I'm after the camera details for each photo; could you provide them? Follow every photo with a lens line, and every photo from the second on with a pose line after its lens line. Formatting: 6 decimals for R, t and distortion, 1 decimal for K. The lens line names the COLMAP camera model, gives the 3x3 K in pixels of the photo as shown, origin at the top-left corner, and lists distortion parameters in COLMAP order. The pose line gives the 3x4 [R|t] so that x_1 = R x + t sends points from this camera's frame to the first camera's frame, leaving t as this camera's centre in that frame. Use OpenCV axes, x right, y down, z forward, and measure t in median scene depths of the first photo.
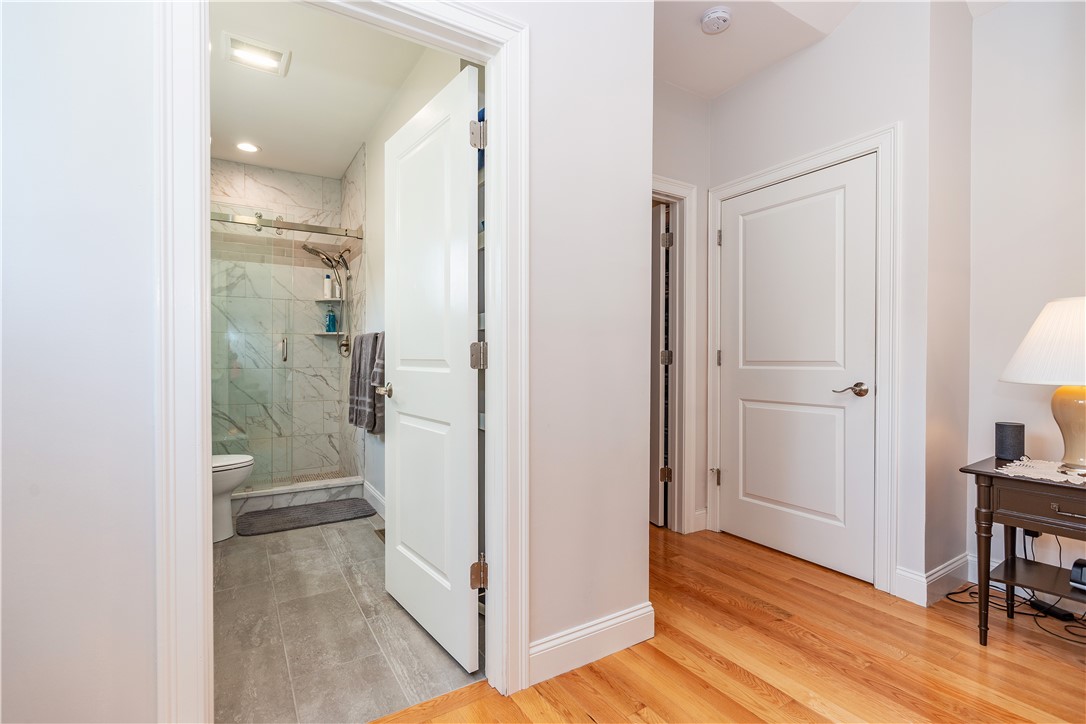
lens RADIAL K [[495.9, 0, 543.7], [0, 495.9, 362.9], [0, 0, 1]] dist [0.005808, 0.001071]
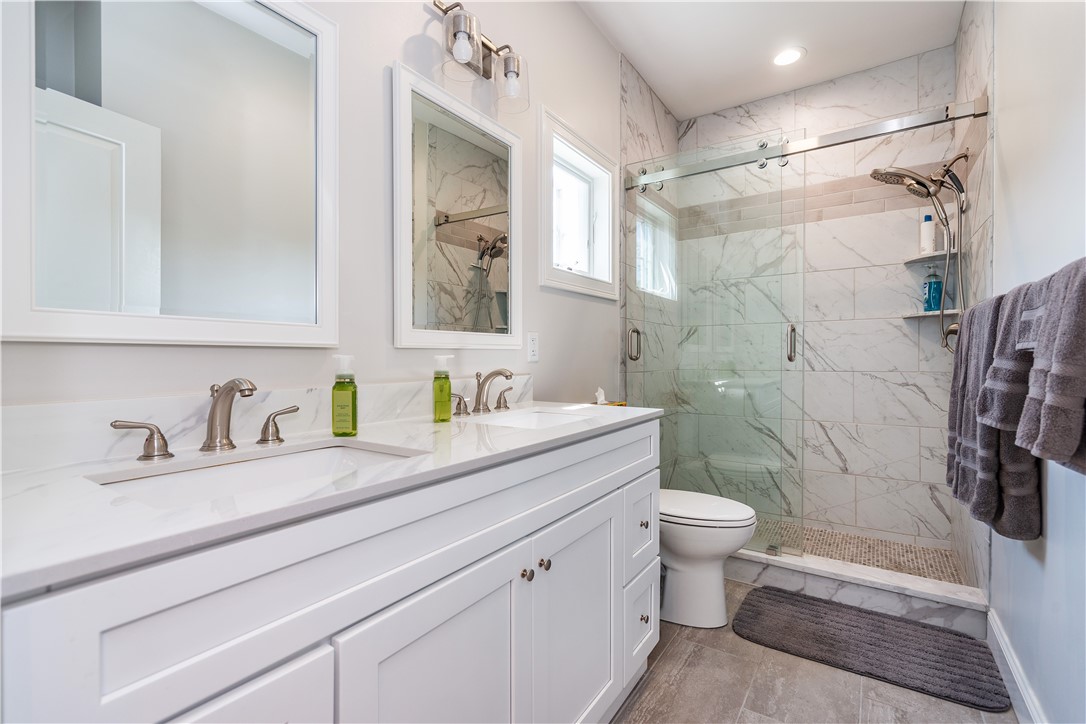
lens RADIAL K [[495.9, 0, 547.1], [0, 495.9, 360.0], [0, 0, 1]] dist [0.005808, 0.001071]
pose [[0.411122, 0.002219, -0.911578, -0.086905], [-0.003669, 0.999993, 0.000780, -0.003886], [0.911573, 0.003024, 0.411127, 0.373315]]
